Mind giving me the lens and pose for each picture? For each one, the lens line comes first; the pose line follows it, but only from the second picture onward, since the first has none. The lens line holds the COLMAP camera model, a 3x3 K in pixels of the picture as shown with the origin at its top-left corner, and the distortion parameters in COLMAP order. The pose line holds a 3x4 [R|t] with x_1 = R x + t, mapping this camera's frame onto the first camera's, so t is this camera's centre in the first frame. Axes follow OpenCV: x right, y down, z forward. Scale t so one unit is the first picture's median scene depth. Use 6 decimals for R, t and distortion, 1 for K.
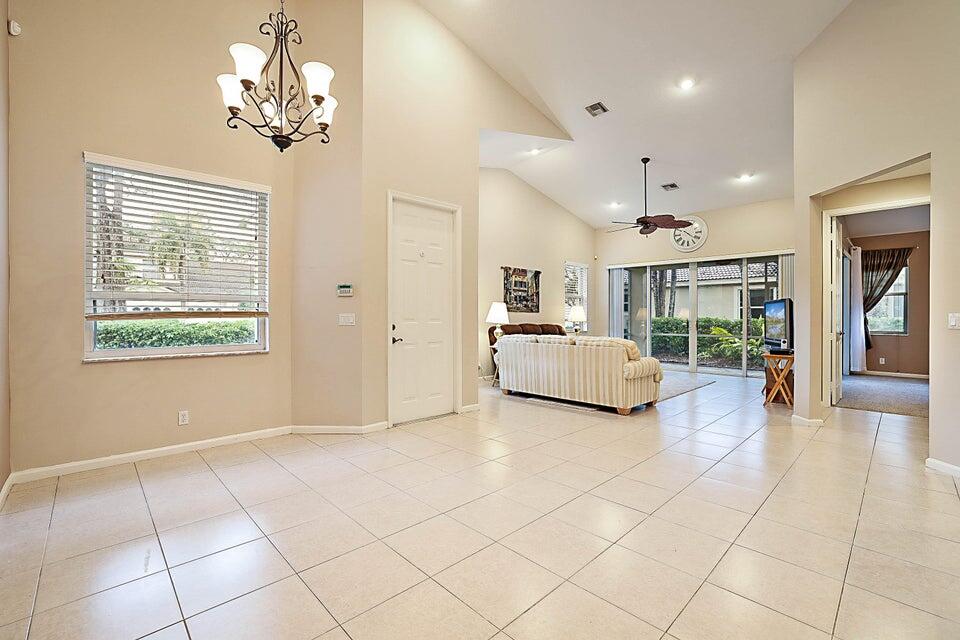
lens RADIAL K [[427.7, 0, 476.8], [0, 427.7, 316.6], [0, 0, 1]] dist [-0.006644, 0.002158]
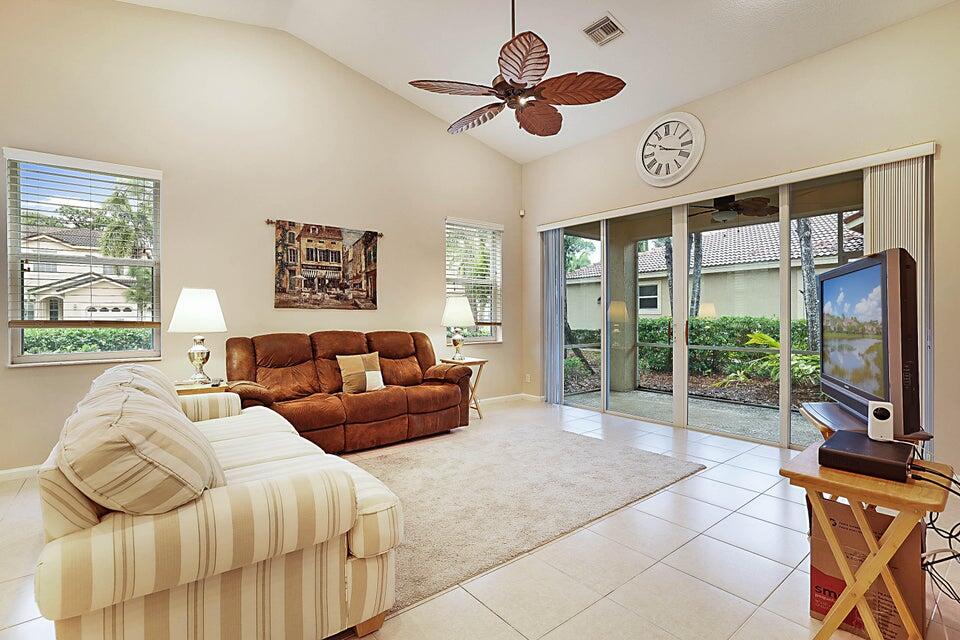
lens RADIAL K [[450.1, 0, 473.0], [0, 450.1, 314.9], [0, 0, 1]] dist [-0.017842, 0.003321]
pose [[0.993252, -0.006277, -0.115803, 0.338919], [0.005791, 0.999973, -0.004532, 0.000179], [0.115828, 0.003831, 0.993262, 0.470700]]
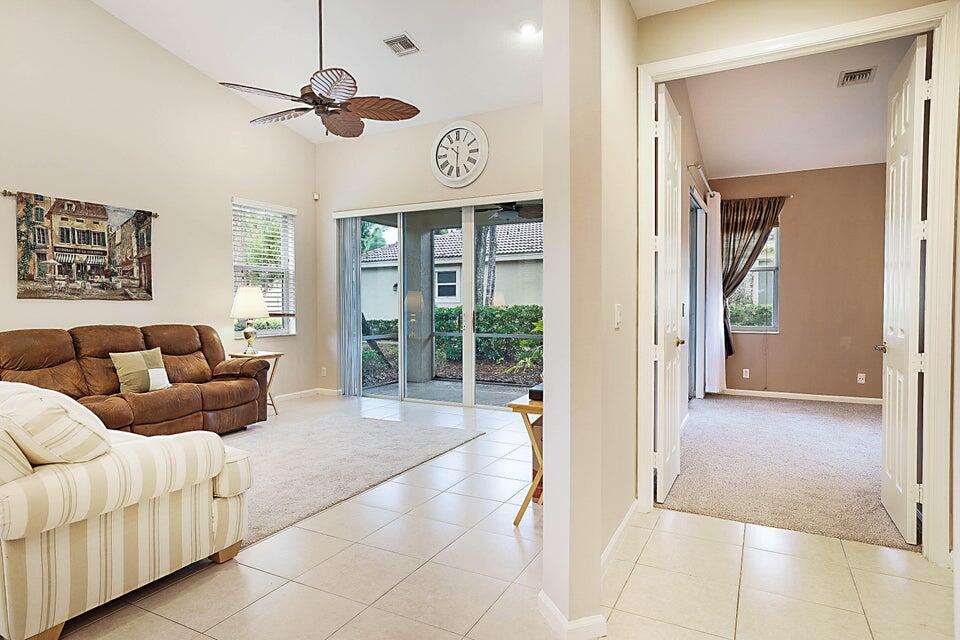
lens RADIAL K [[548.7, 0, 472.7], [0, 548.7, 316.4], [0, 0, 1]] dist [-0.016132, 0.008087]
pose [[0.955561, -0.014341, 0.294446, 0.313879], [0.007617, 0.999684, 0.023969, -0.003840], [-0.294696, -0.020661, 0.955368, 0.334029]]
